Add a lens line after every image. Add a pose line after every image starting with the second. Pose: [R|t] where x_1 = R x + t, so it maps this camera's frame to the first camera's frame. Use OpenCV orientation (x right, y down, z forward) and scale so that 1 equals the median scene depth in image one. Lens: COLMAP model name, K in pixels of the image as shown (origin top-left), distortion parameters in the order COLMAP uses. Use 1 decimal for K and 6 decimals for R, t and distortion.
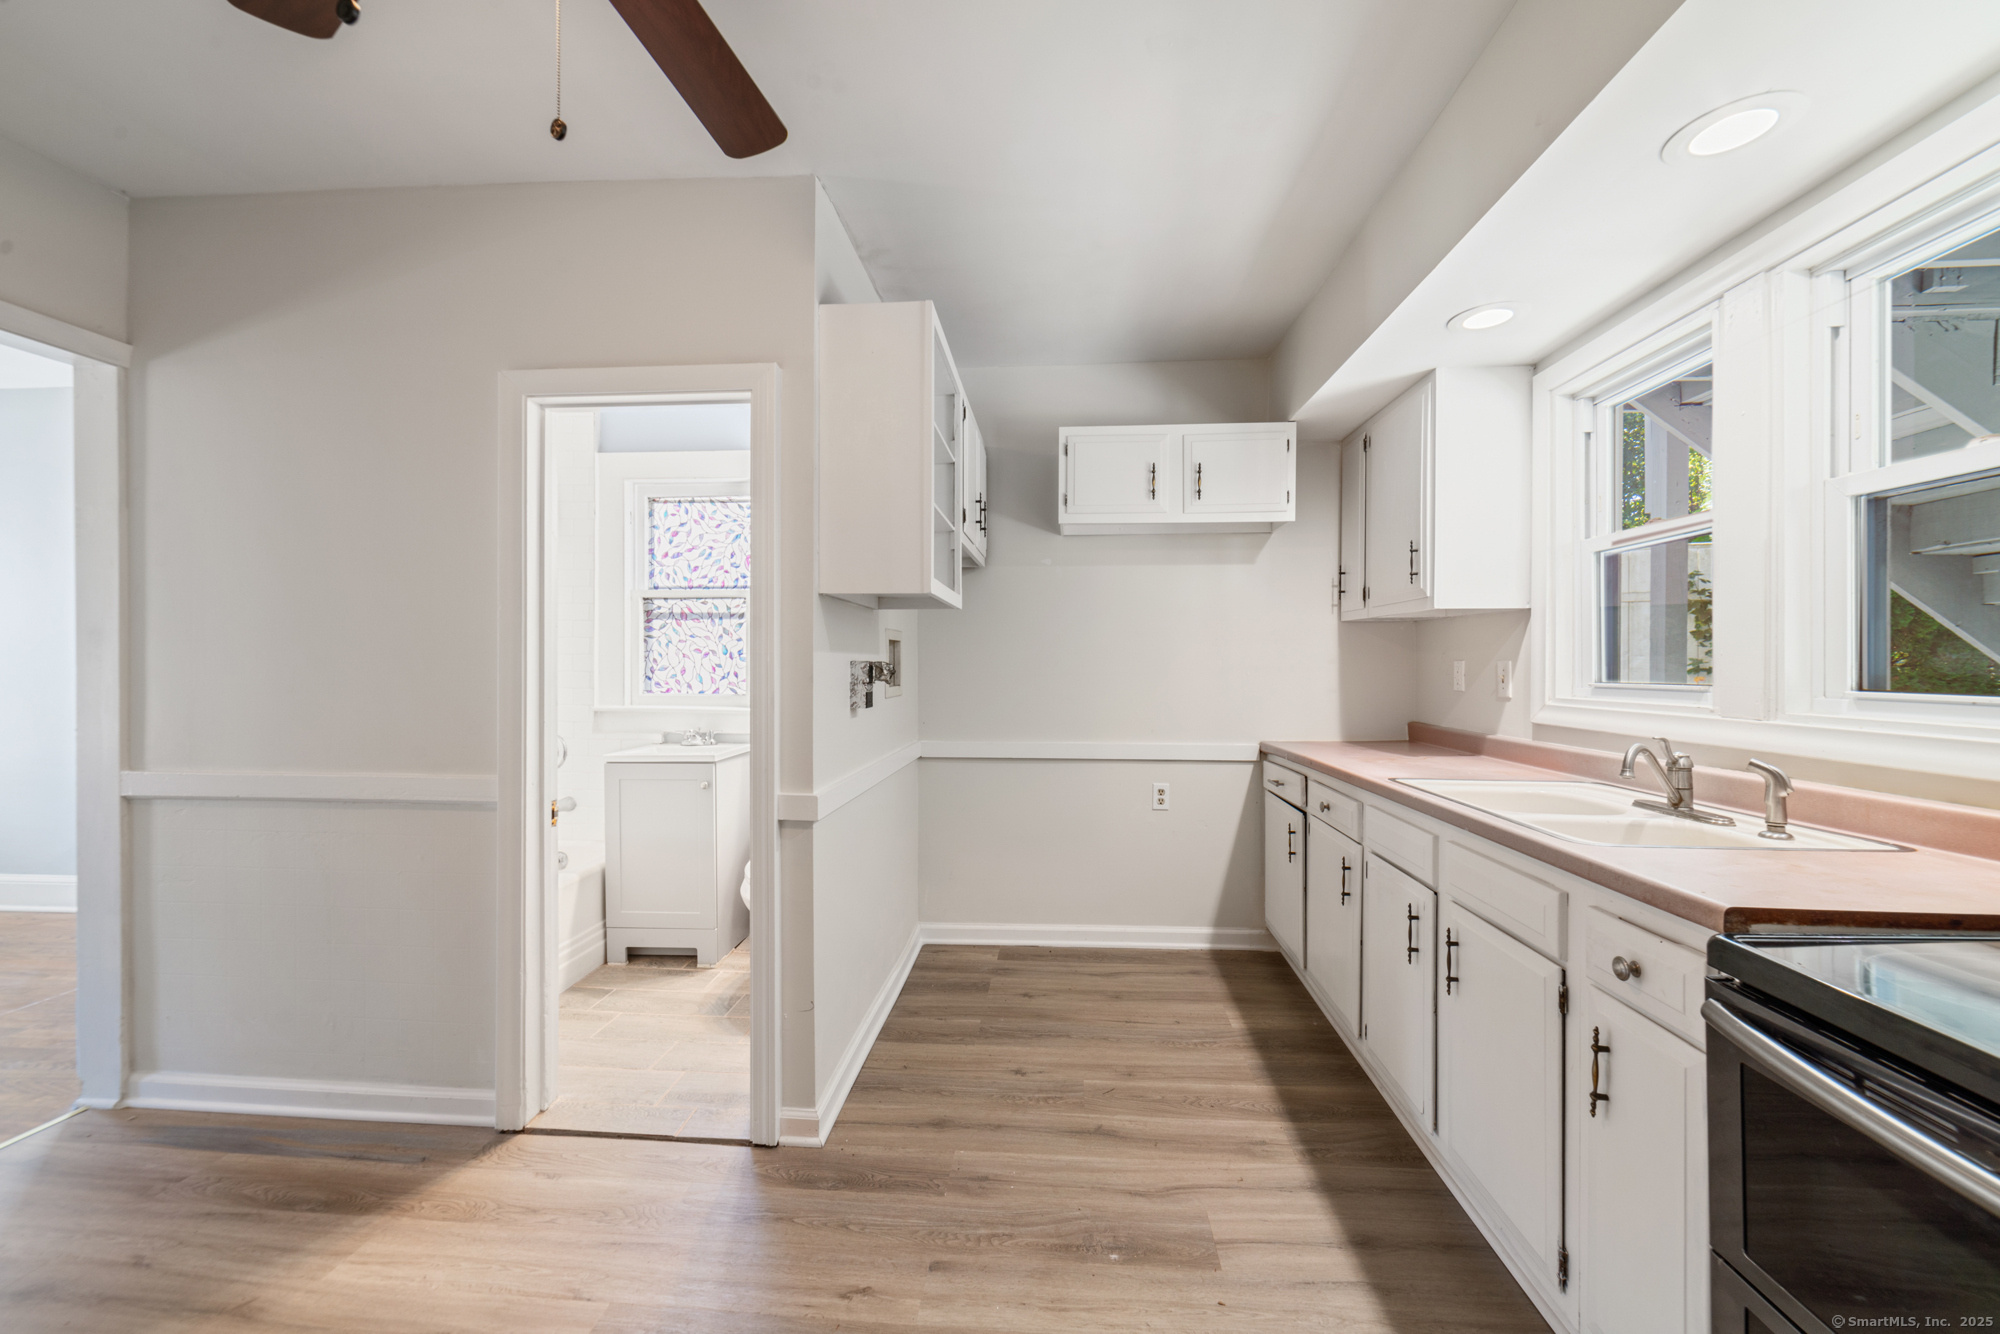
lens RADIAL K [[784.3, 0, 1003.5], [0, 784.3, 673.2], [0, 0, 1]] dist [-0.000818, 0.000467]
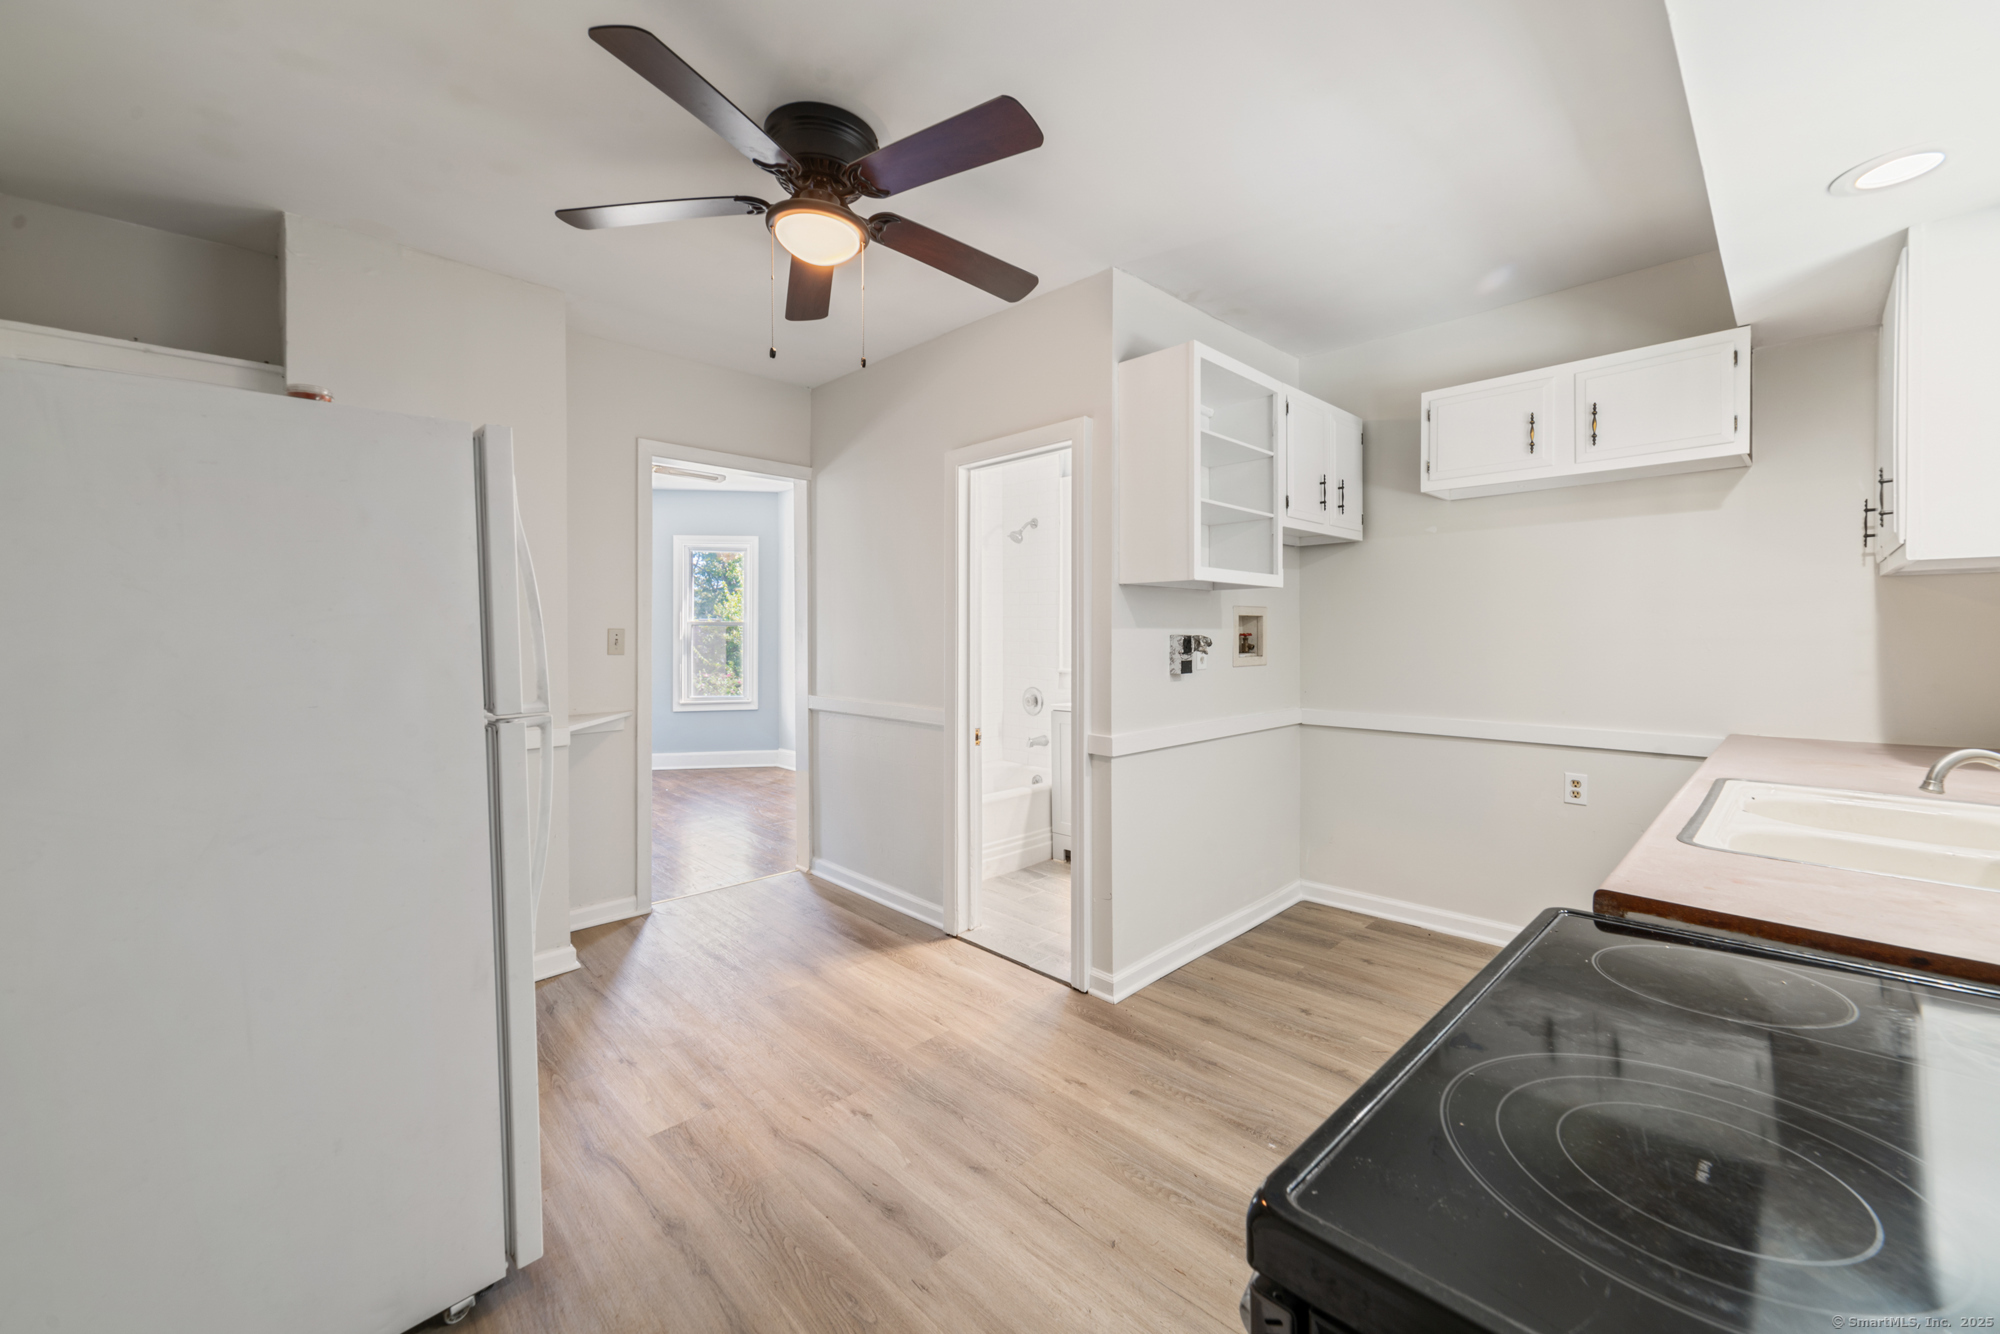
lens RADIAL K [[790.2, 0, 997.1], [0, 790.2, 648.9], [0, 0, 1]] dist [-0.015558, 0.000108]
pose [[0.745411, 0.008603, -0.666550, 0.473797], [-0.003350, 0.999952, 0.009159, -0.005047], [0.666597, -0.004594, 0.745404, -0.110630]]
